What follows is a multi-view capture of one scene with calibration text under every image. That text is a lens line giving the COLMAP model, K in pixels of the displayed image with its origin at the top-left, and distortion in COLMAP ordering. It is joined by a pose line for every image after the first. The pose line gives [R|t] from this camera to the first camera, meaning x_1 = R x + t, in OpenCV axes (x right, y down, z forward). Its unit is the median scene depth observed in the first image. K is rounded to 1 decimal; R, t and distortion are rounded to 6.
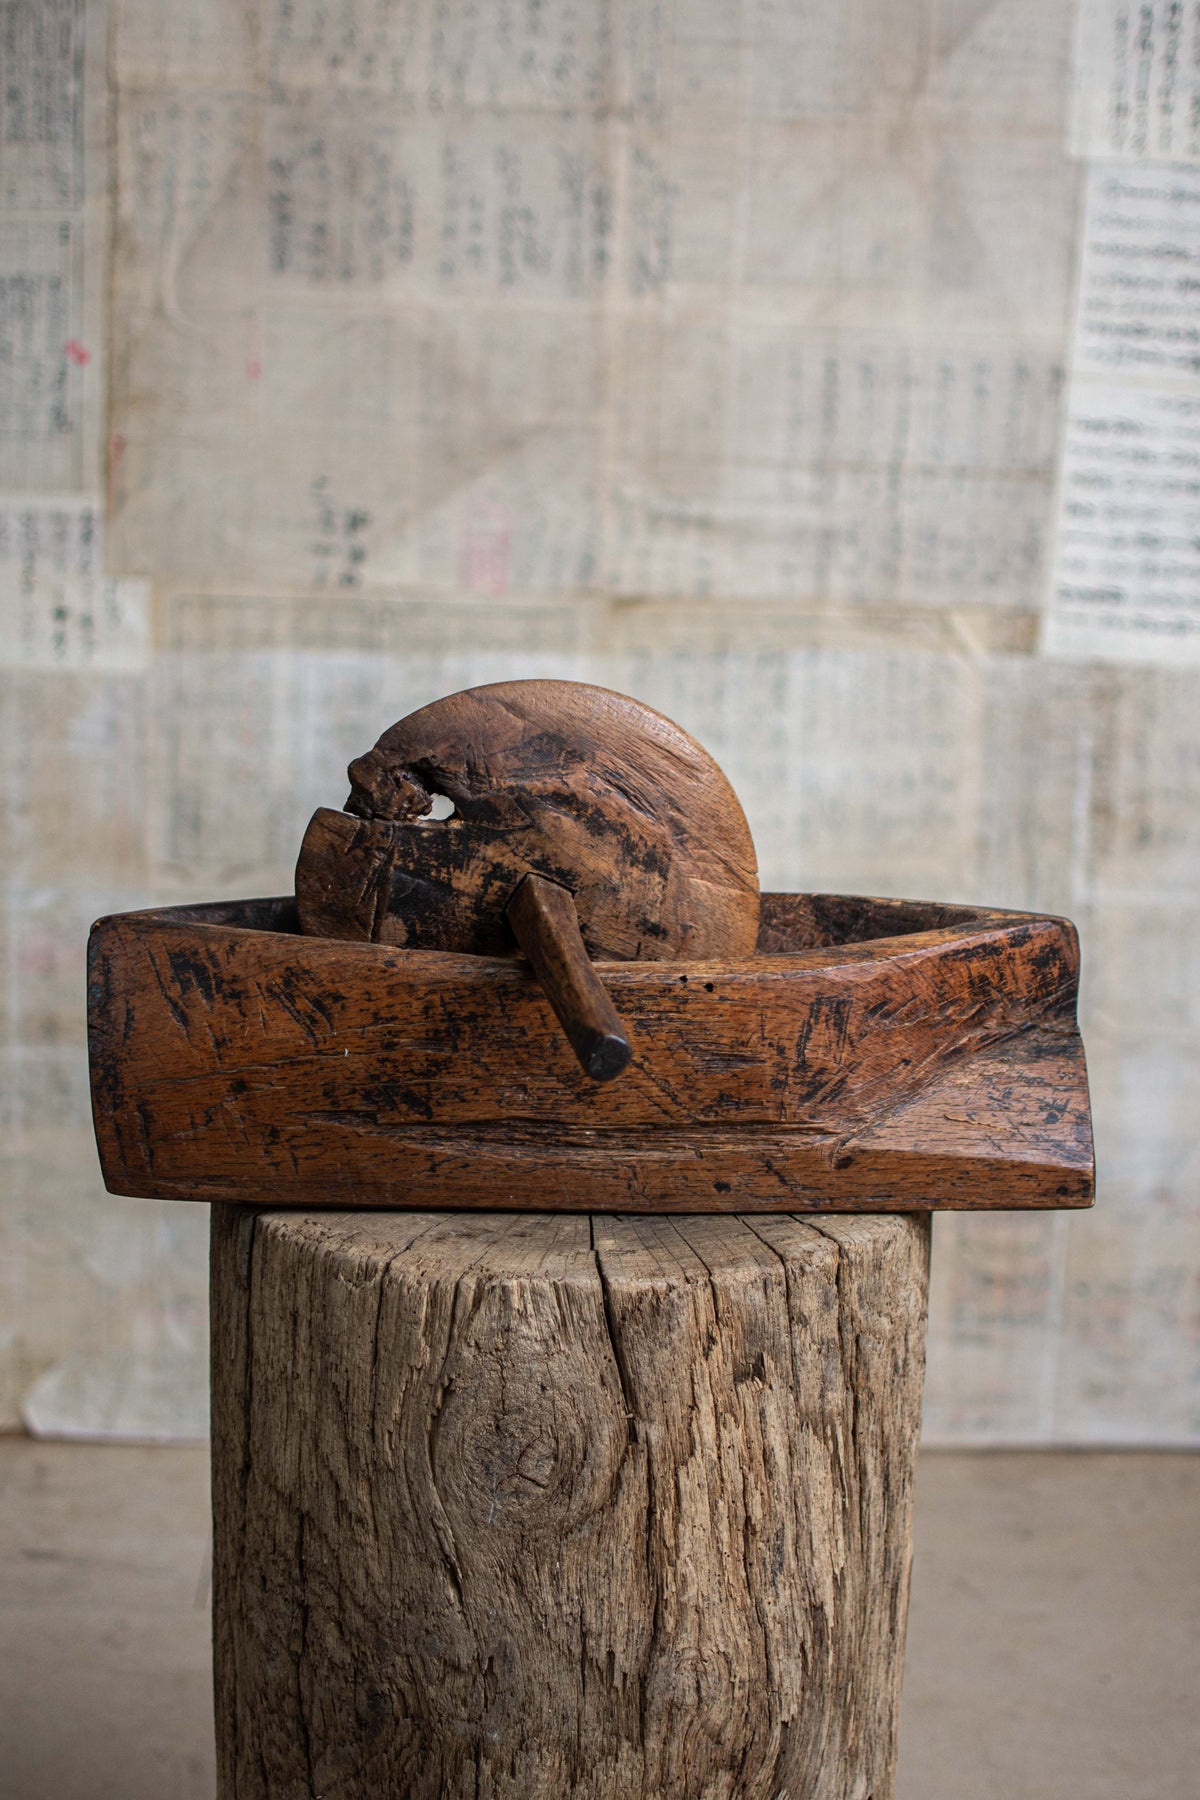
lens RADIAL K [[3478.1, 0, 609.9], [0, 3478.1, 930.4], [0, 0, 1]] dist [-0.110575, 0.000000]
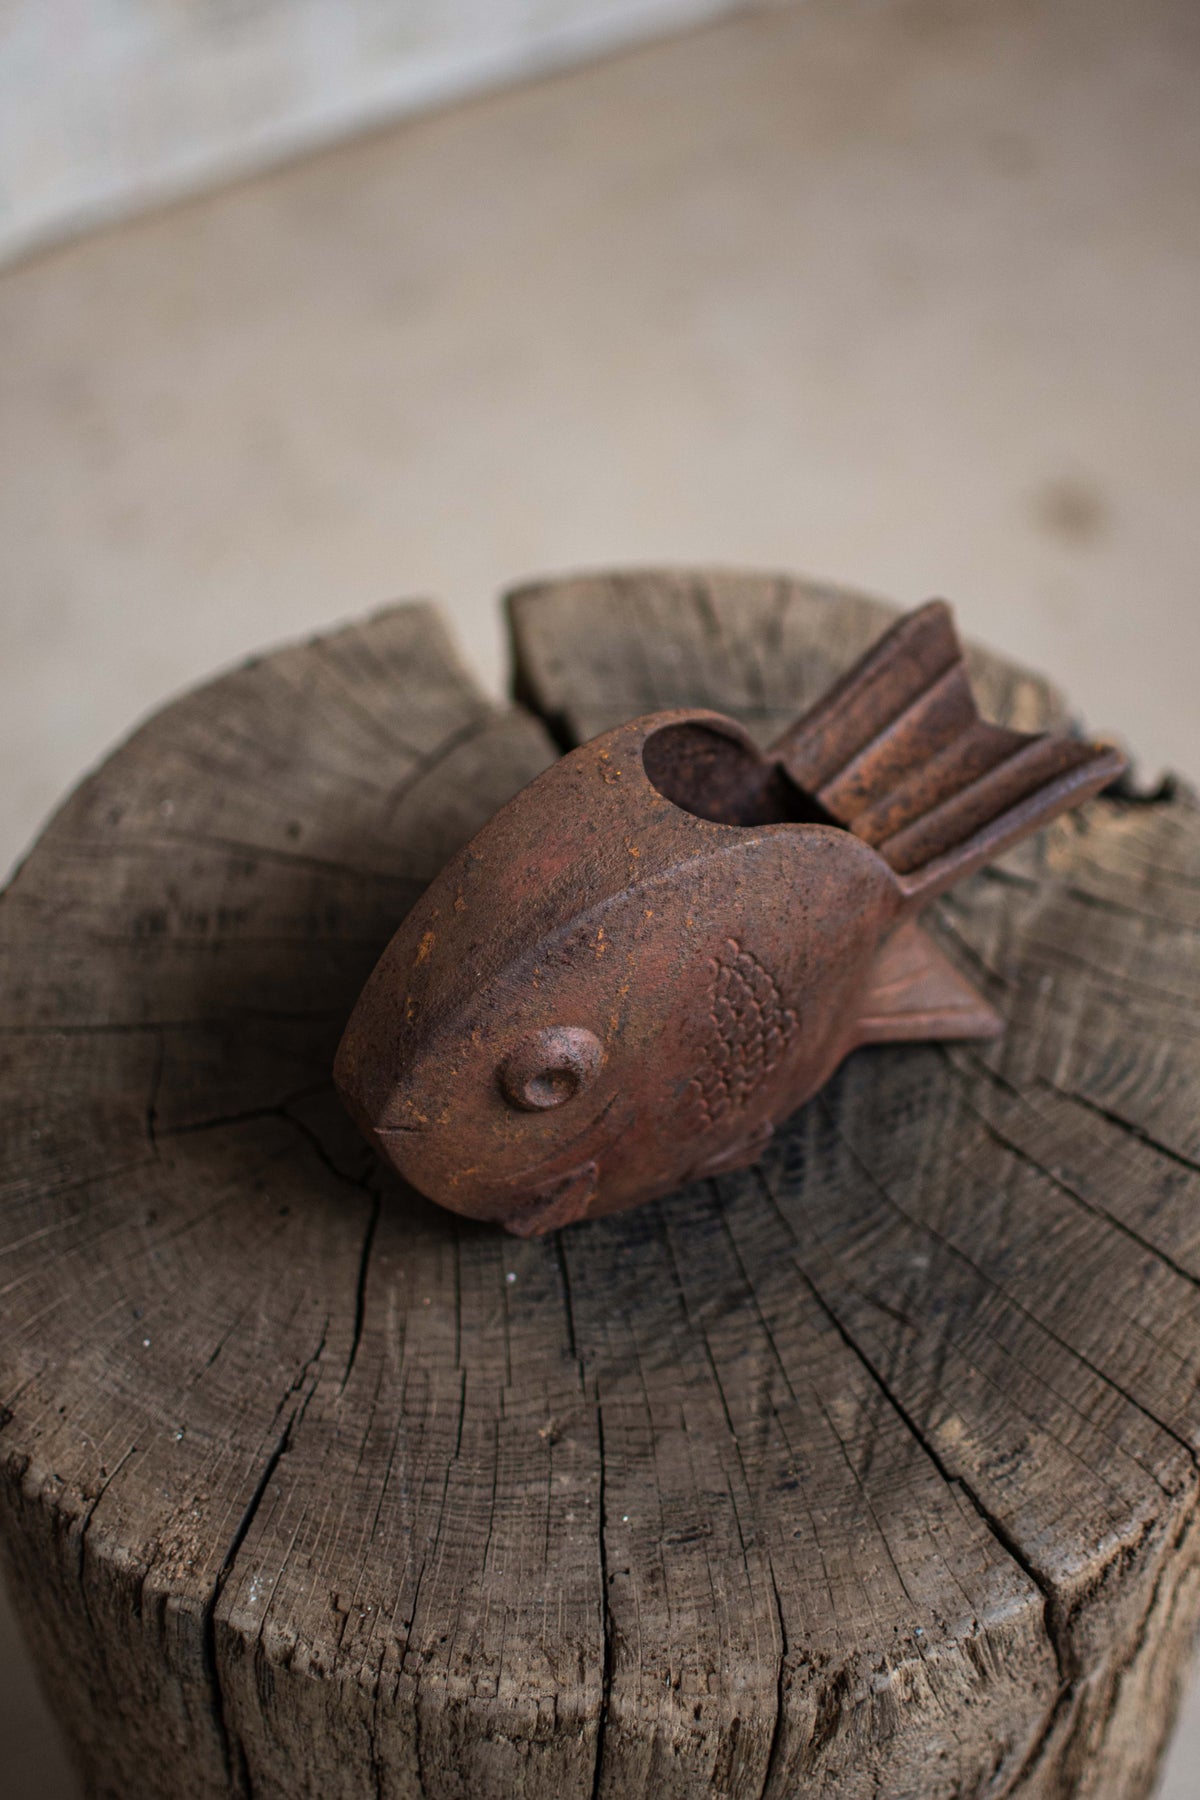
lens RADIAL K [[3021.4, 0, 676.6], [0, 3021.4, 916.8], [0, 0, 1]] dist [-0.095218, 0.000000]
pose [[0.872785, -0.395269, 0.286371, -0.132463], [0.134045, 0.758243, 0.638044, -0.252148], [-0.469338, -0.518489, 0.714767, 0.765178]]
